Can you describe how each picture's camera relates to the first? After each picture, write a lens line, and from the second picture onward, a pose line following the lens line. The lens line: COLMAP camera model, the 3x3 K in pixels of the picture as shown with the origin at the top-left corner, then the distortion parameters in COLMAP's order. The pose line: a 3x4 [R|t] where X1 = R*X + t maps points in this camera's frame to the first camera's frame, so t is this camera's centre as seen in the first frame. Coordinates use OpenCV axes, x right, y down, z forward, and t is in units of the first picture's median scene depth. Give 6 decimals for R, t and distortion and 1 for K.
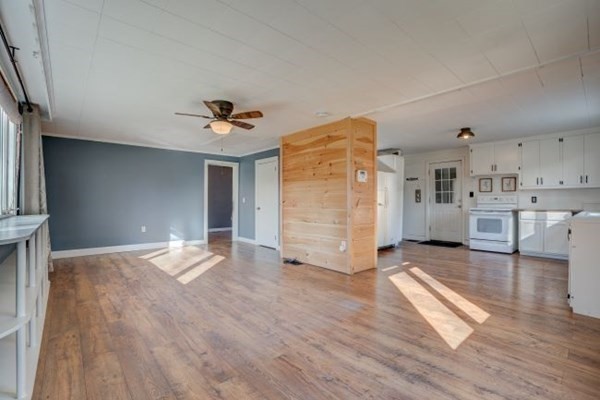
lens RADIAL K [[290.8, 0, 300.0], [0, 290.8, 200.0], [0, 0, 1]] dist [-0.066719, 0.042183]
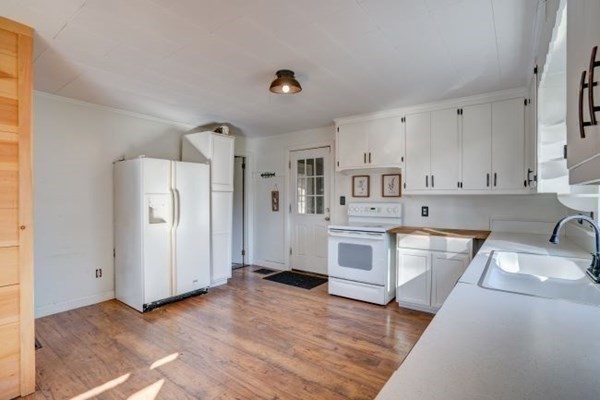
lens RADIAL K [[297.7, 0, 302.2], [0, 297.7, 201.0], [0, 0, 1]] dist [-0.041779, 0.000714]
pose [[0.980556, 0.000944, 0.196236, 0.437249], [-0.004055, 0.999872, 0.015452, -0.032080], [-0.196196, -0.015948, 0.980435, 0.424362]]
